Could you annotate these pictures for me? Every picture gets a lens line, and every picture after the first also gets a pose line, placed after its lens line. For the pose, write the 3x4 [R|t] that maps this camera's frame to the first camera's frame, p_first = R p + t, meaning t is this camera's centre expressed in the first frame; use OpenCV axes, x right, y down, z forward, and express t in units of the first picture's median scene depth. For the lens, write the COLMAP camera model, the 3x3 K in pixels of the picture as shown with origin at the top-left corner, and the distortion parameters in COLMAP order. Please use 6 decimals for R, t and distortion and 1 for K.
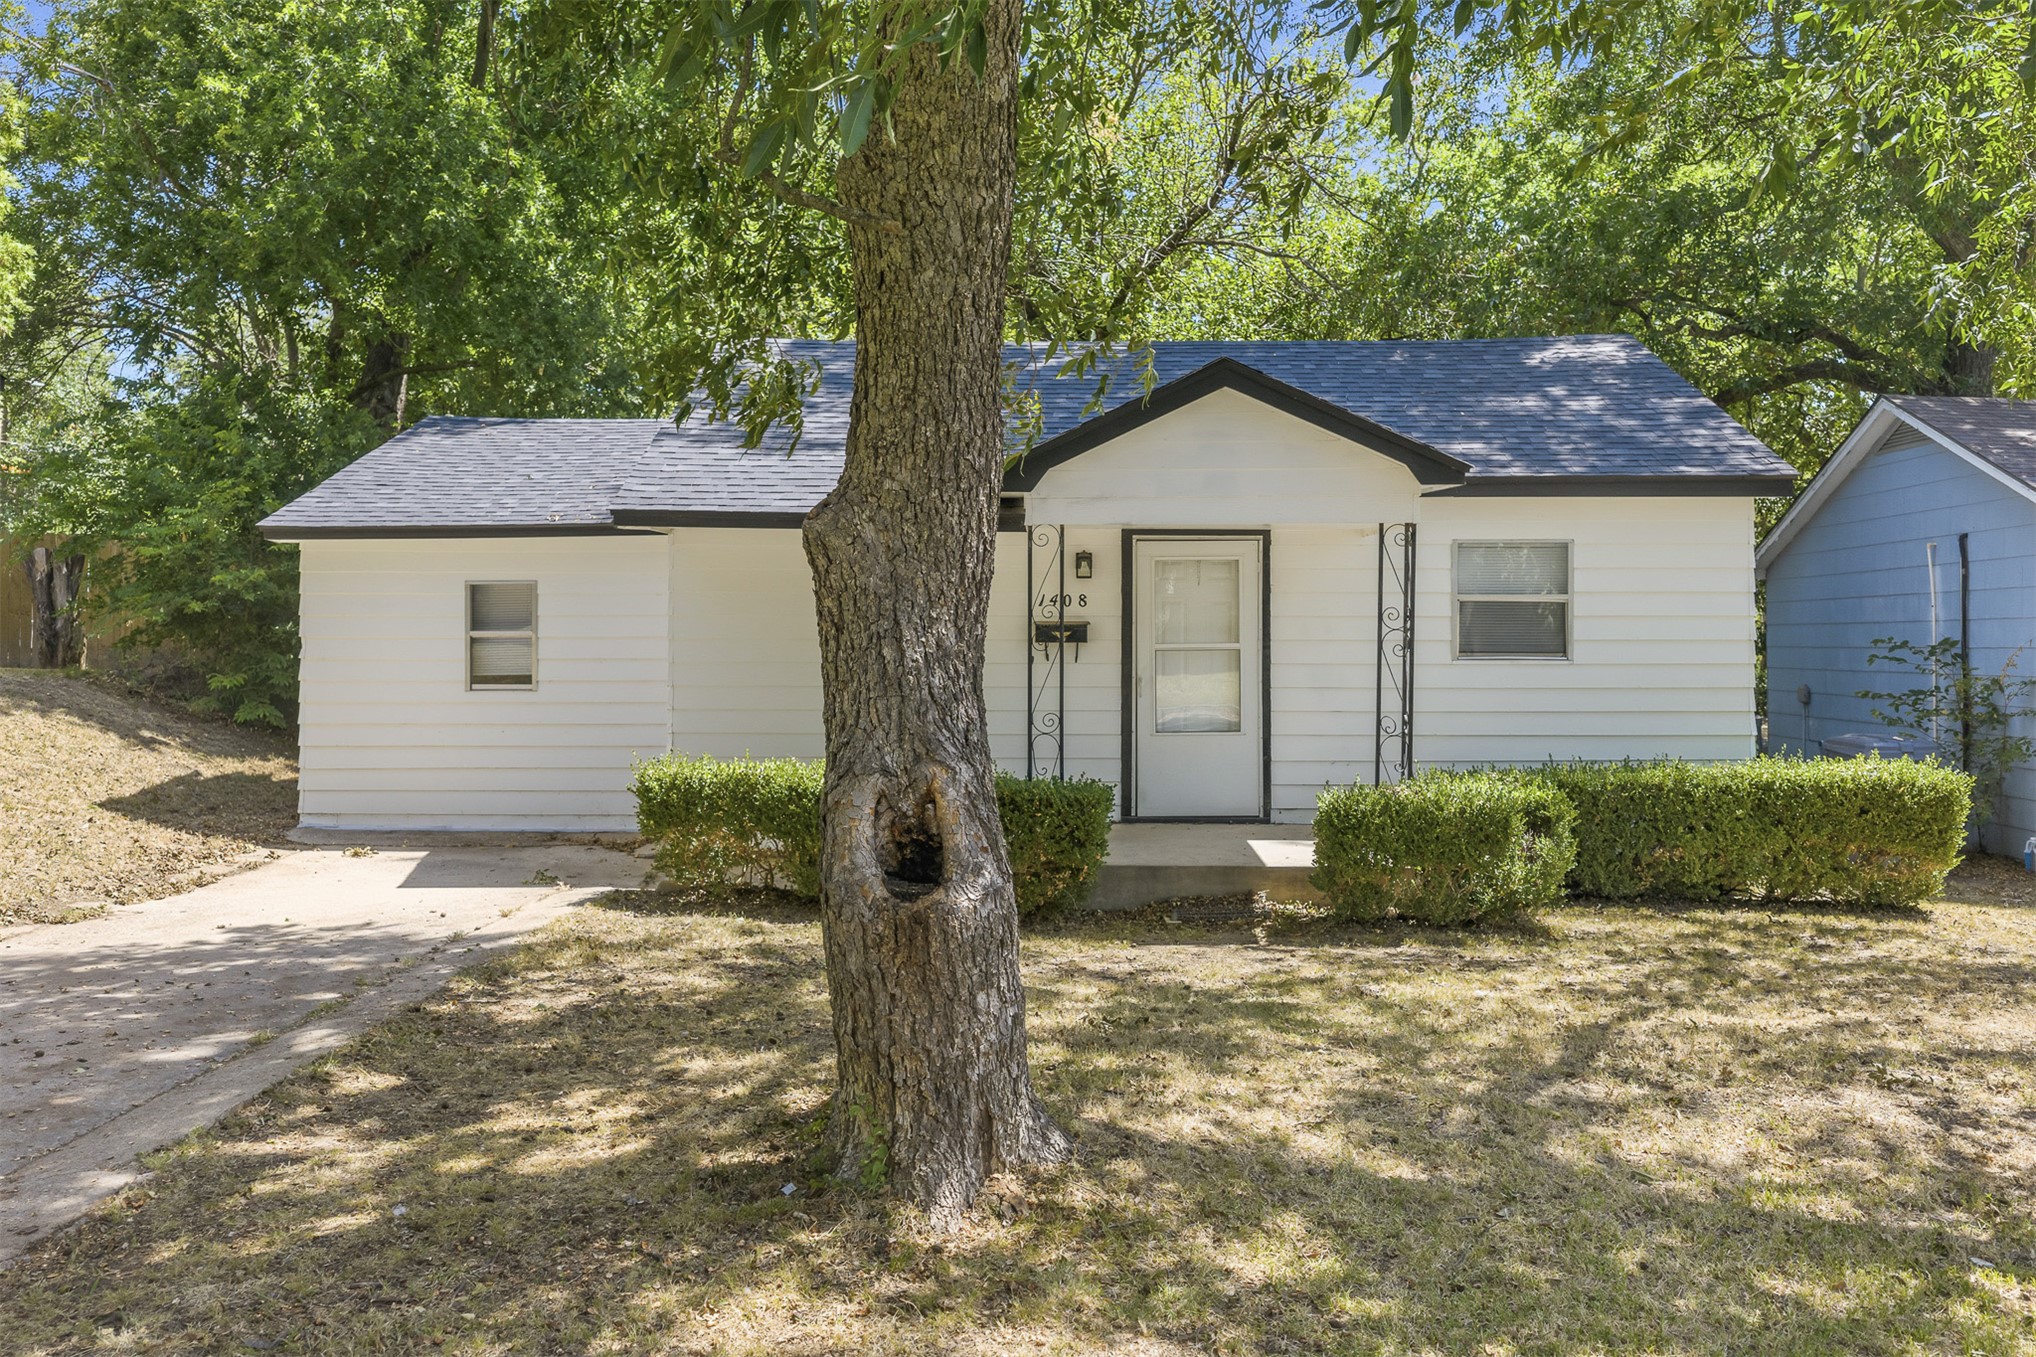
lens RADIAL K [[1691.7, 0, 1018.0], [0, 1691.7, 678.5], [0, 0, 1]] dist [0.032414, 0.000184]
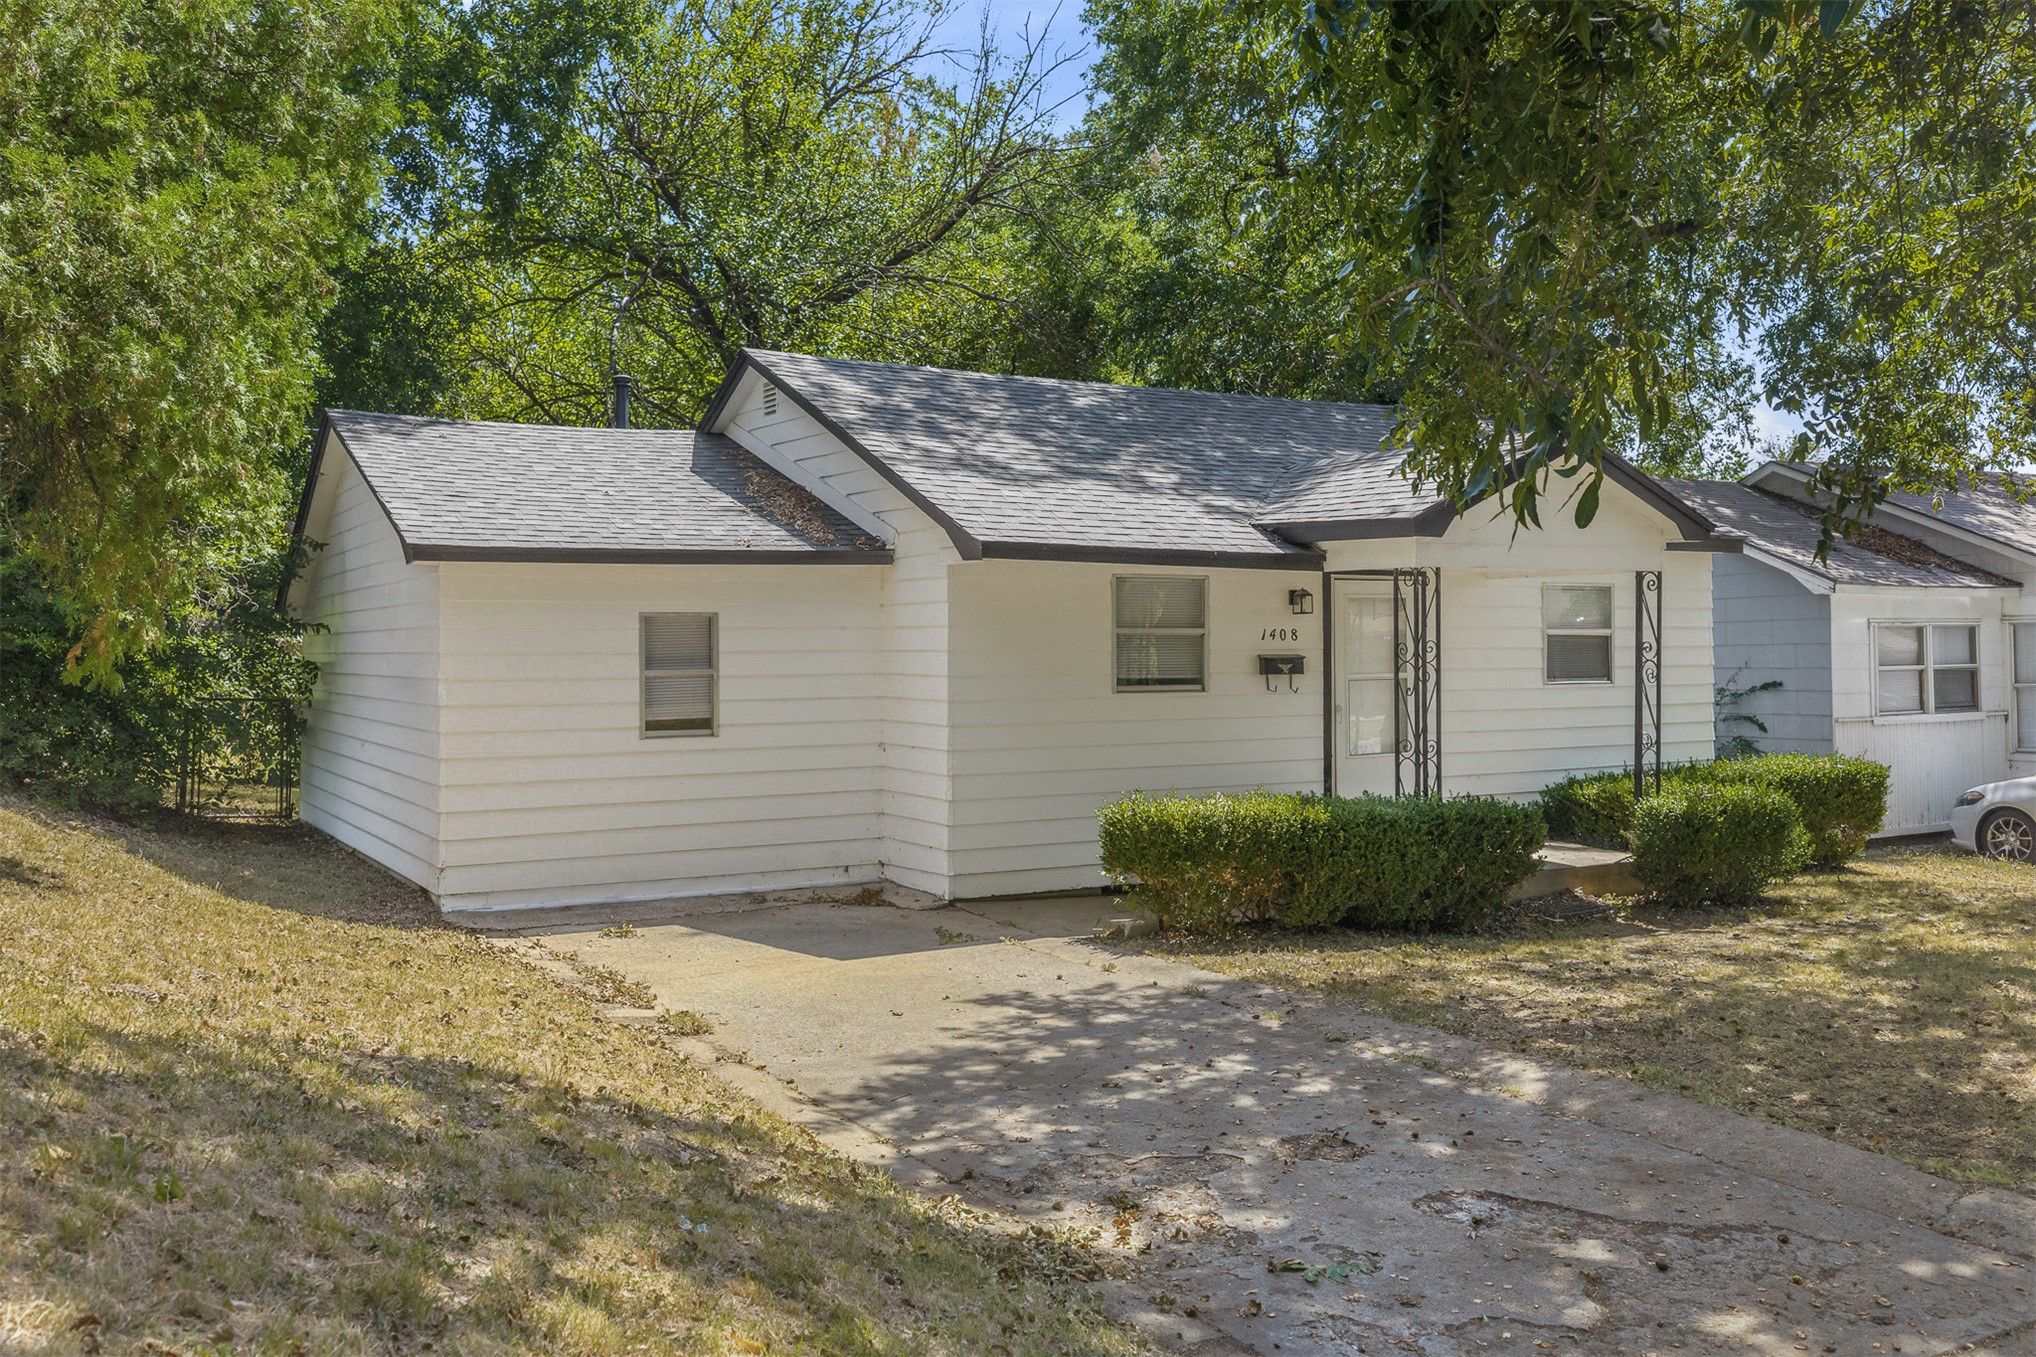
lens RADIAL K [[1691.7, 0, 1018.0], [0, 1691.7, 678.5], [0, 0, 1]] dist [0.032414, 0.000184]
pose [[0.853852, -0.015726, 0.520278, -0.671626], [0.020967, 0.999771, -0.004190, -0.017653], [-0.520093, 0.014487, 0.853987, 0.177382]]
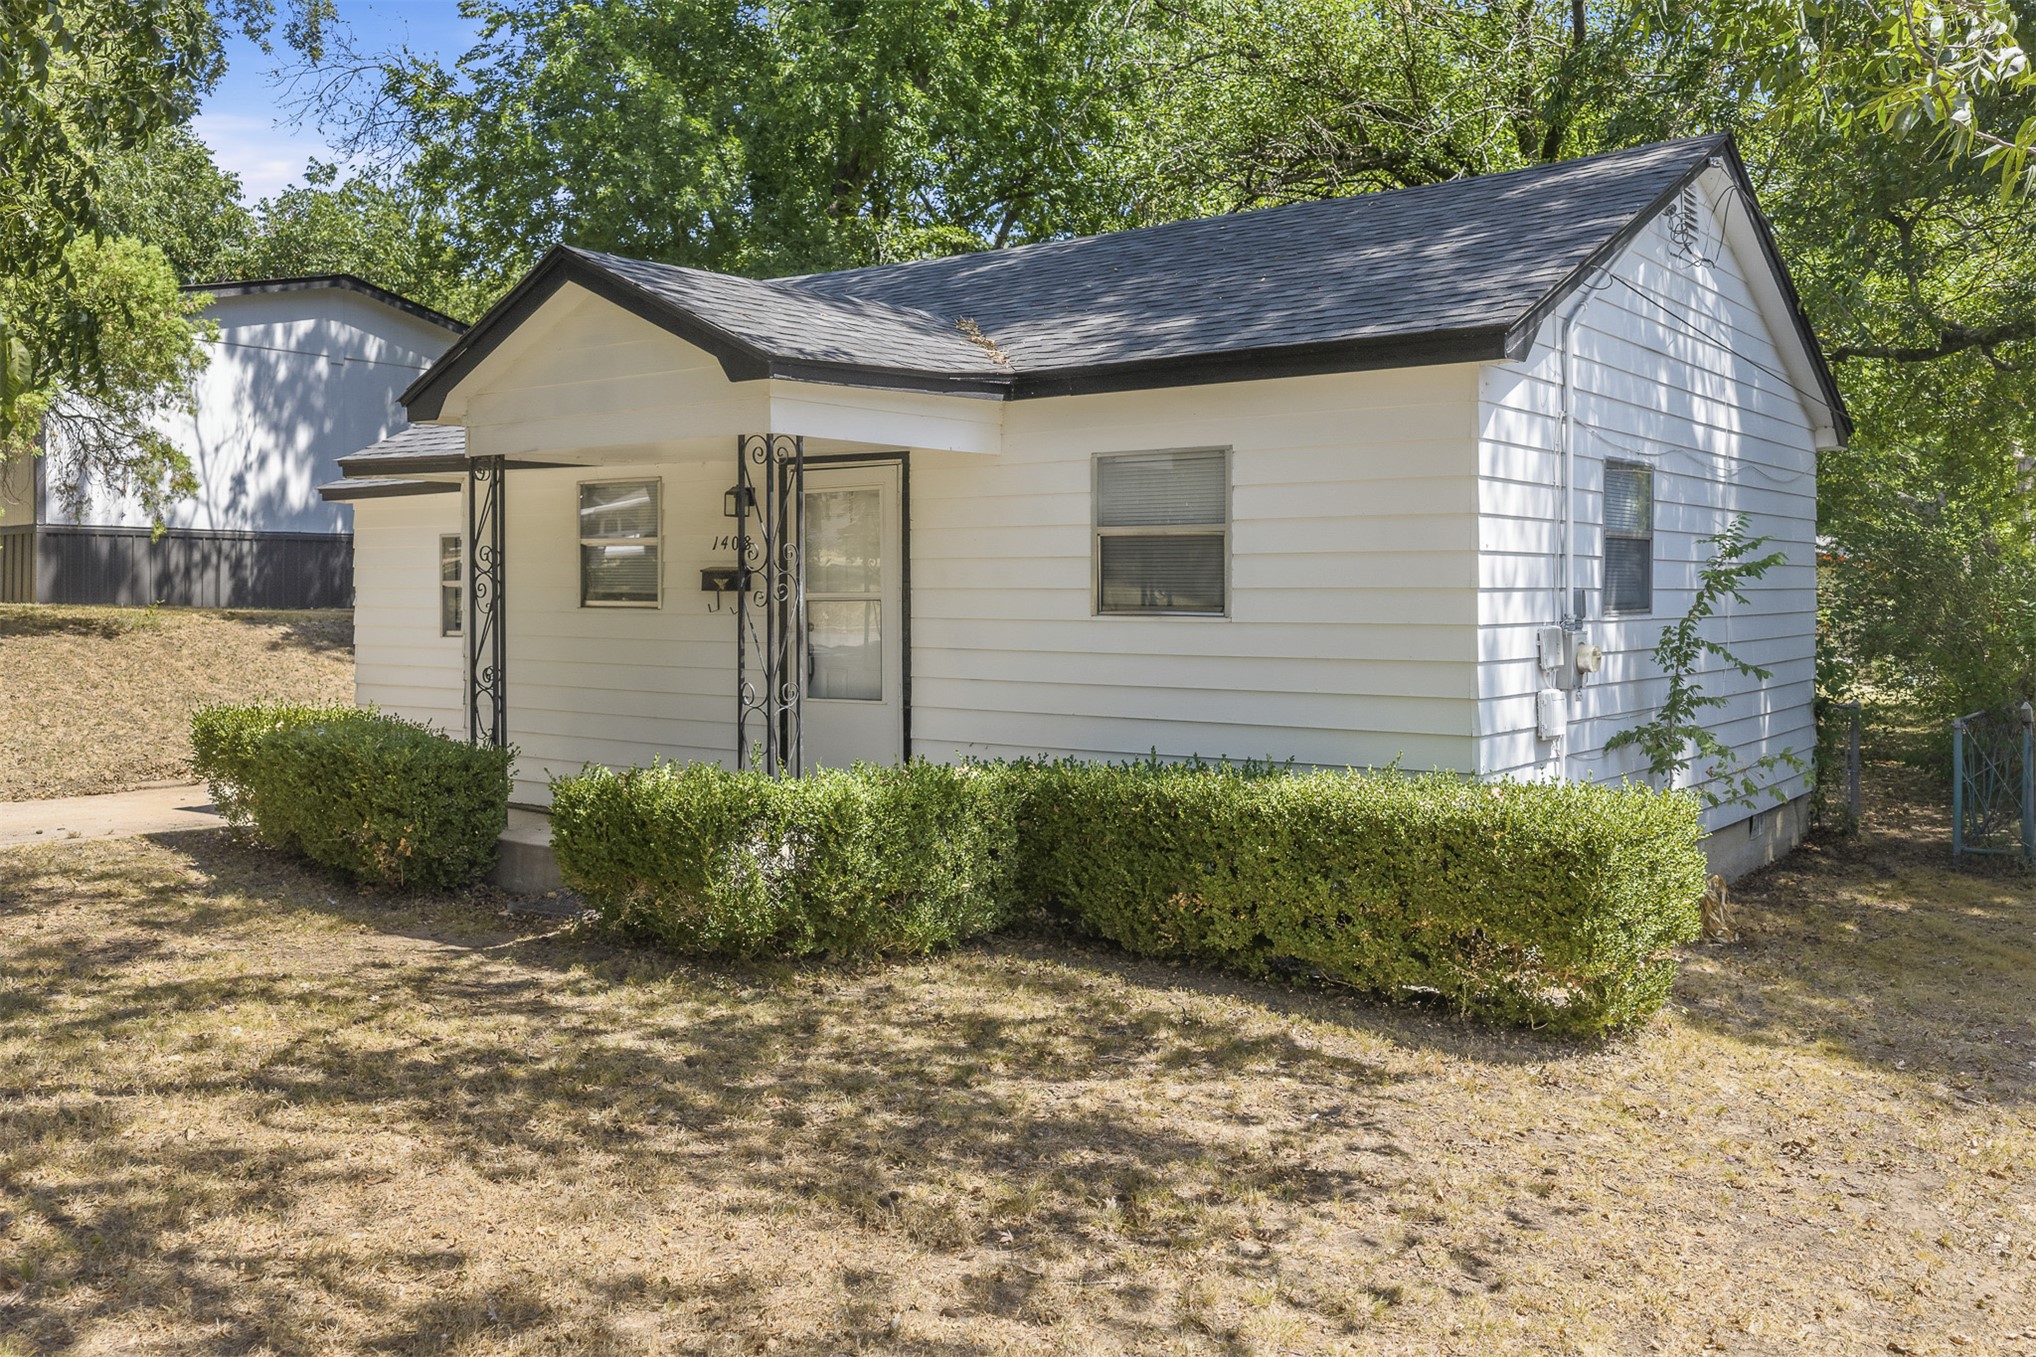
lens RADIAL K [[1691.7, 0, 1018.0], [0, 1691.7, 678.5], [0, 0, 1]] dist [0.032414, 0.000184]
pose [[0.811765, 0.029779, -0.583224, 0.661225], [-0.012513, 0.999357, 0.033610, -0.007395], [0.583850, -0.019986, 0.811616, 0.377457]]
